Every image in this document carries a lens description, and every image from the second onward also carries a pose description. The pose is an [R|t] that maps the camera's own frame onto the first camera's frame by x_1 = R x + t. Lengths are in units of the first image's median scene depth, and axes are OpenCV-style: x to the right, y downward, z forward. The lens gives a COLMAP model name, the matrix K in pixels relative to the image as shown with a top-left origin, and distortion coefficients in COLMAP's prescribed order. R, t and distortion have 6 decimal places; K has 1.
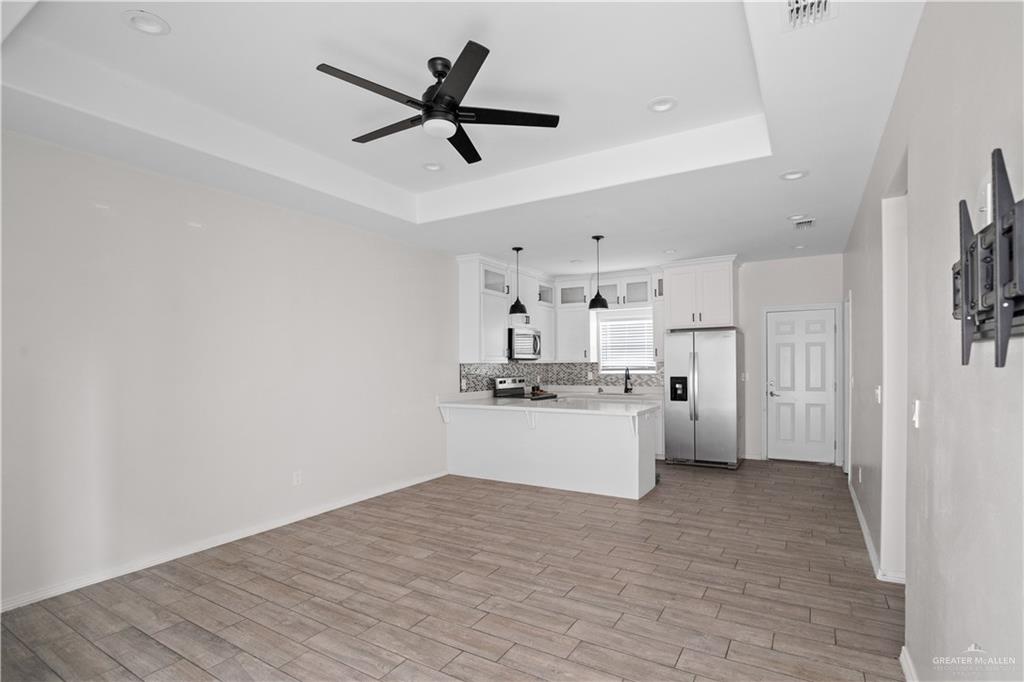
lens RADIAL K [[488.6, 0, 522.9], [0, 488.6, 374.6], [0, 0, 1]] dist [-0.013862, 0.001112]
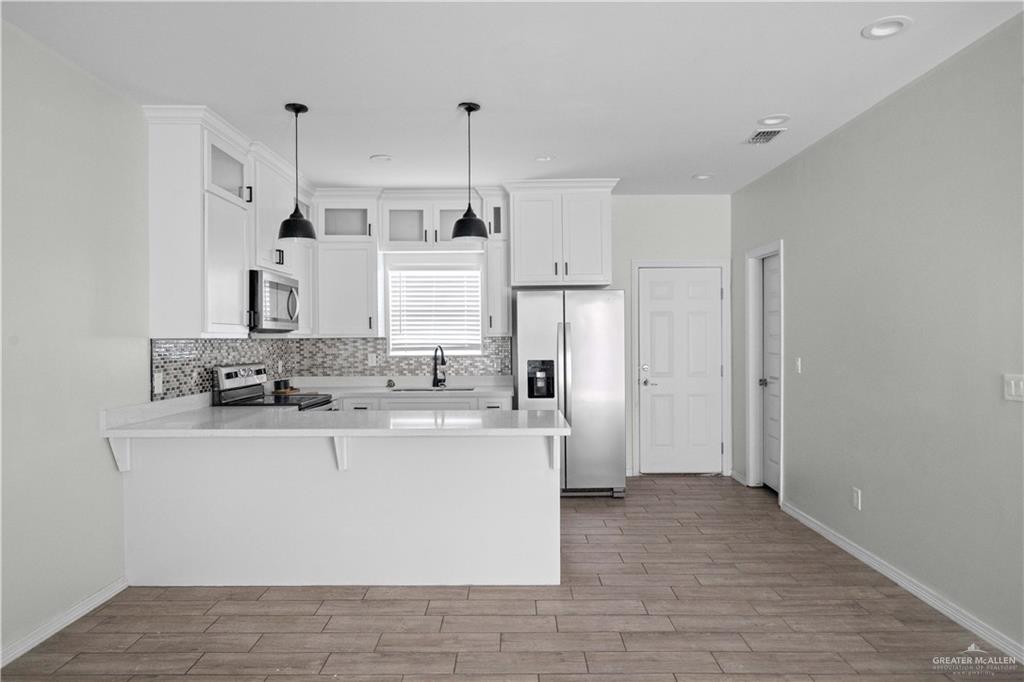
lens RADIAL K [[639.3, 0, 511.1], [0, 639.3, 343.8], [0, 0, 1]] dist [0.001139, -0.001458]
pose [[0.866268, -0.001560, 0.499578, -0.134266], [0.009075, 0.999879, -0.012614, -0.007135], [-0.499498, 0.015461, 0.866177, 0.301042]]
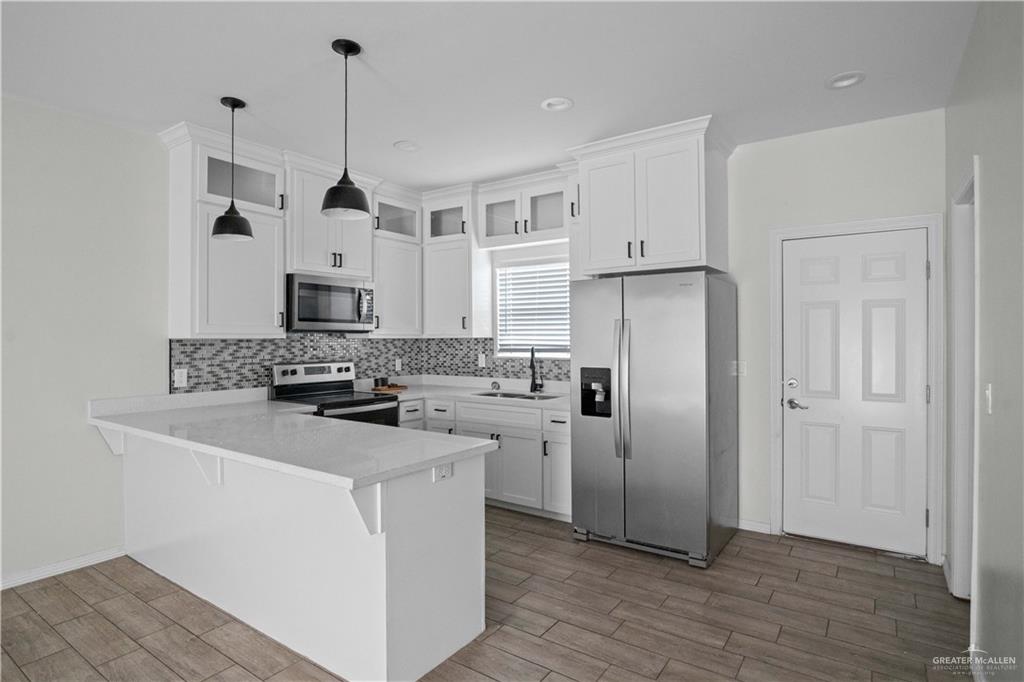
lens RADIAL K [[540.8, 0, 502.7], [0, 540.8, 342.7], [0, 0, 1]] dist [-0.015309, -0.001995]
pose [[0.996648, 0.007506, -0.081464, 0.274649], [-0.008469, 0.999898, -0.011485, -0.014667], [0.081370, 0.012137, 0.996610, 0.449443]]
